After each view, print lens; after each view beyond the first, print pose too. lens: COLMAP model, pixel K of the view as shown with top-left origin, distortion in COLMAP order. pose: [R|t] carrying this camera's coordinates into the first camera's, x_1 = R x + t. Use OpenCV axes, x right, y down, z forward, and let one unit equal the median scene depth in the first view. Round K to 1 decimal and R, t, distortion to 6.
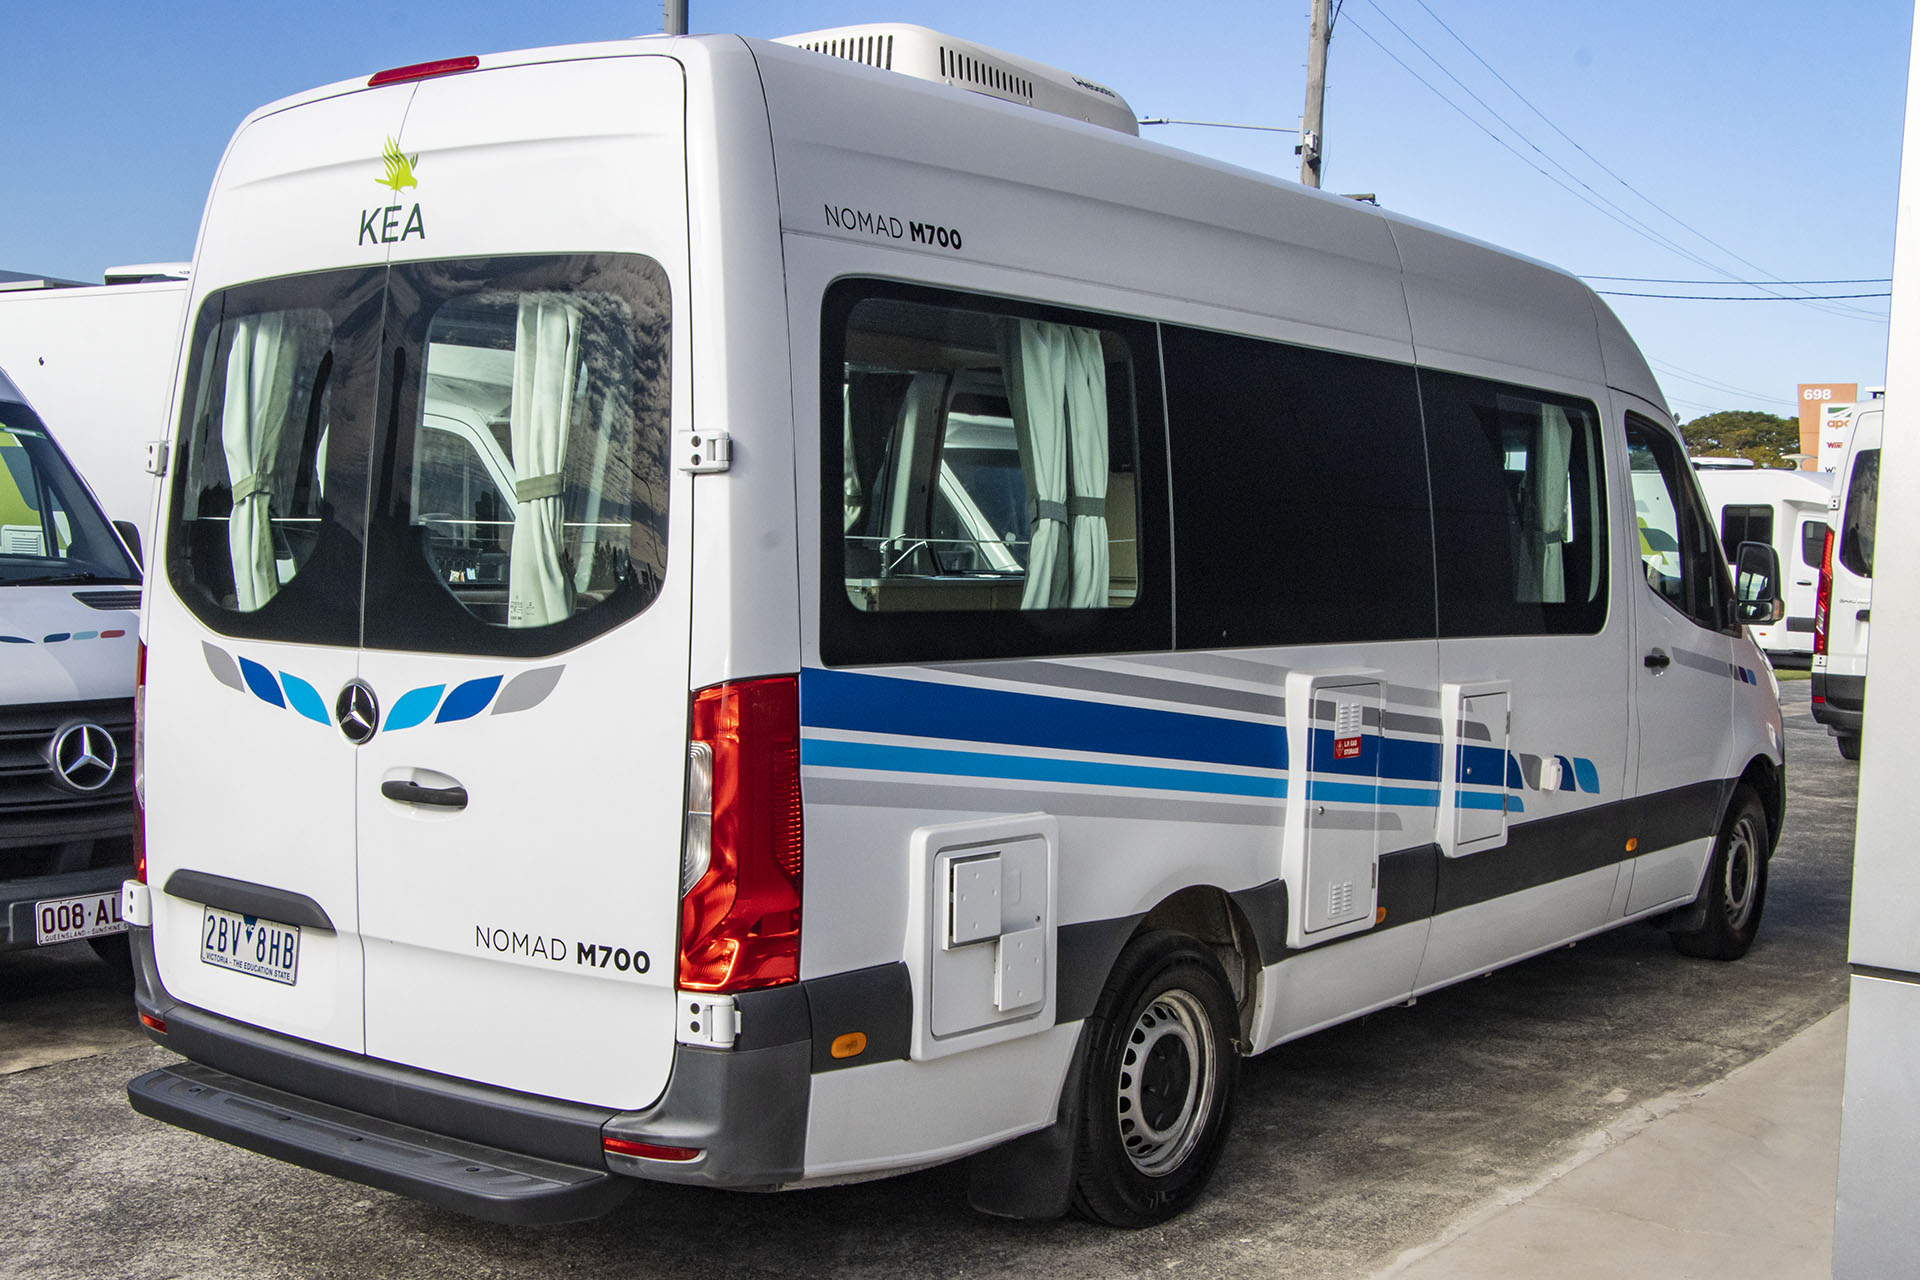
lens RADIAL K [[2162.9, 0, 945.4], [0, 2162.9, 631.7], [0, 0, 1]] dist [-0.048720, 0.000000]
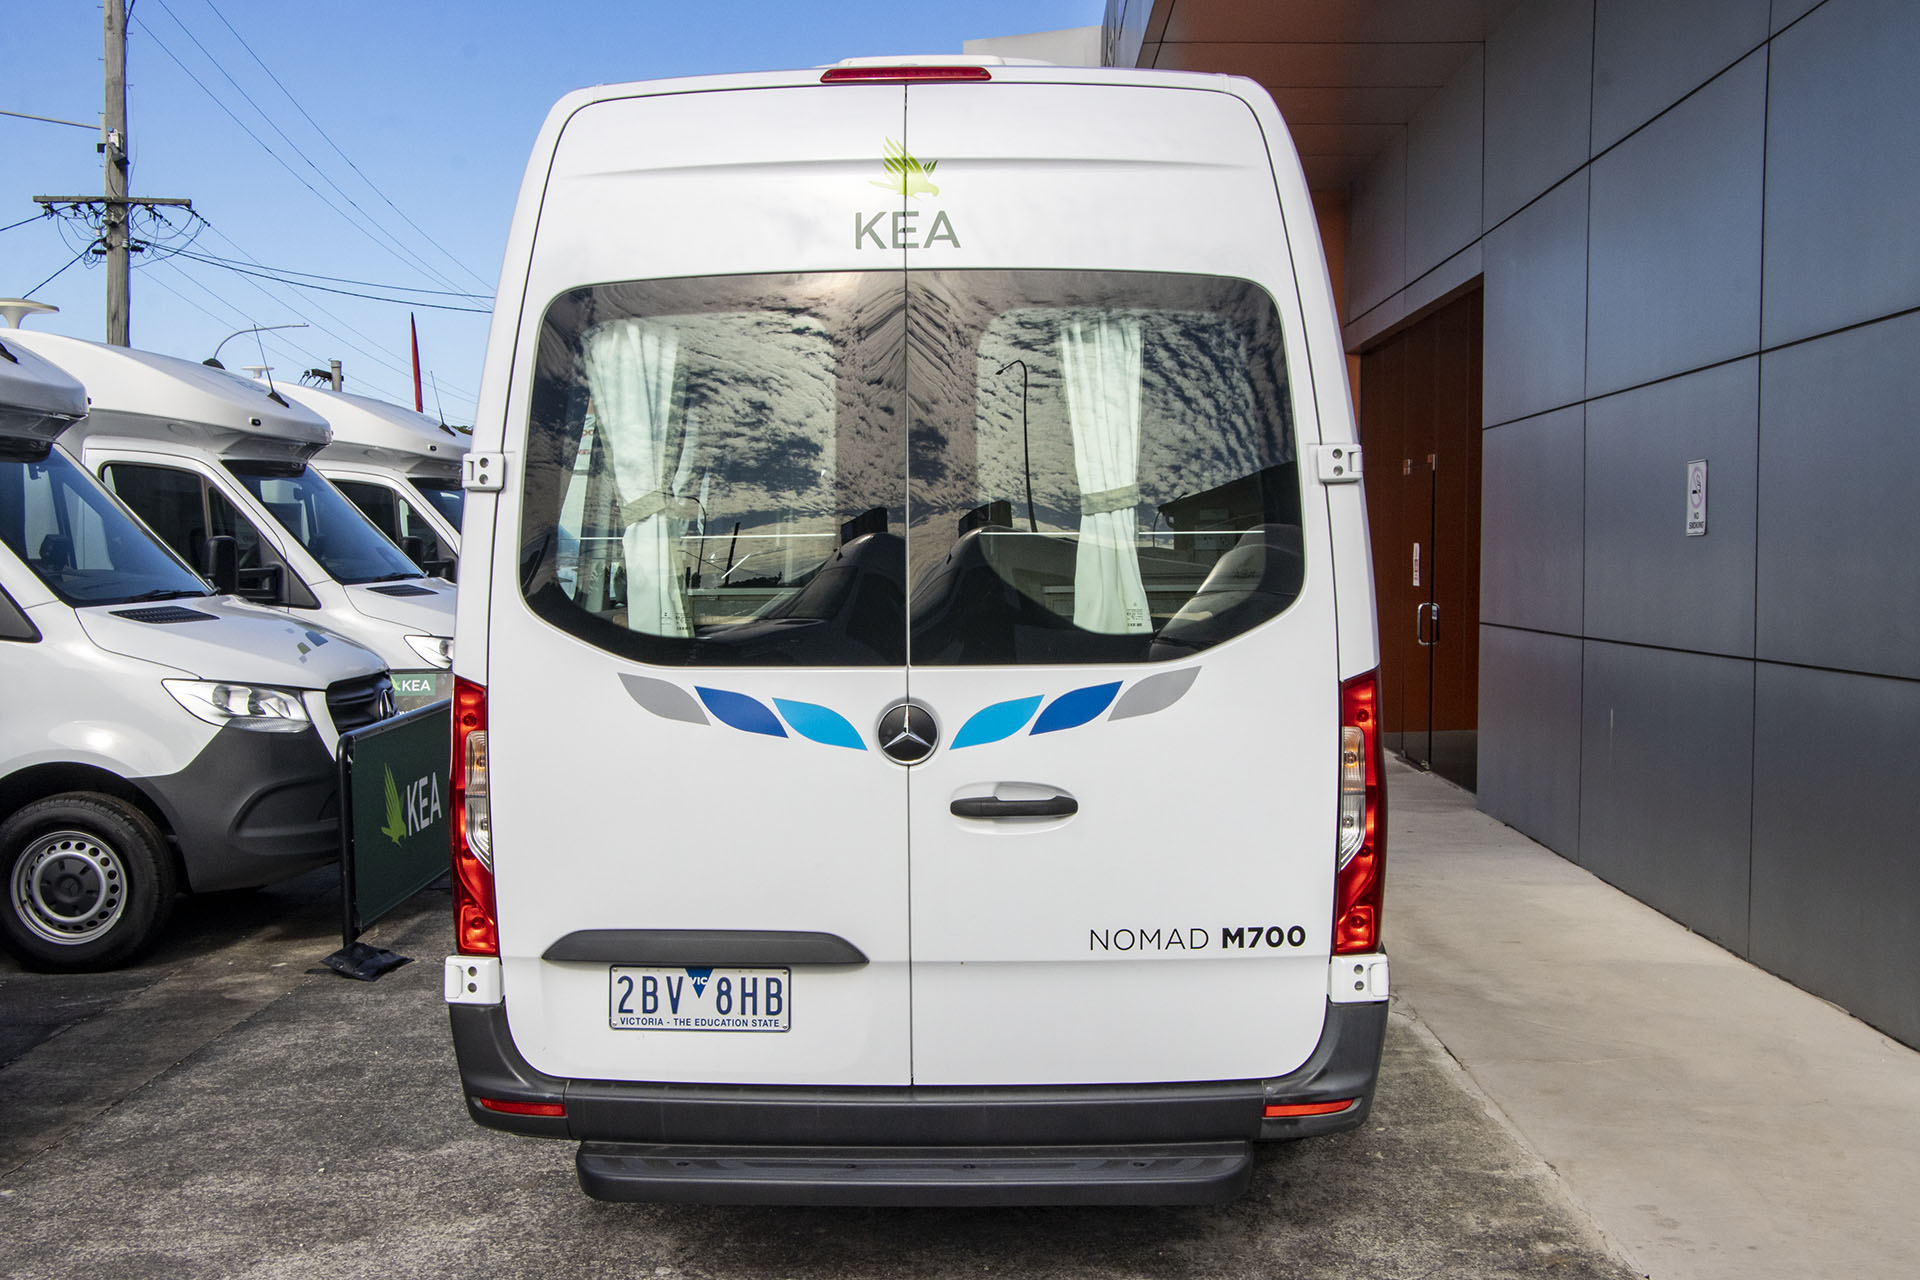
lens RADIAL K [[2162.9, 0, 946.3], [0, 2162.9, 648.3], [0, 0, 1]] dist [-0.048720, 0.000000]
pose [[0.823937, -0.051185, 0.564365, -0.765682], [0.050352, 0.998586, 0.017055, -0.015415], [-0.564440, 0.014364, 0.825349, 0.177792]]
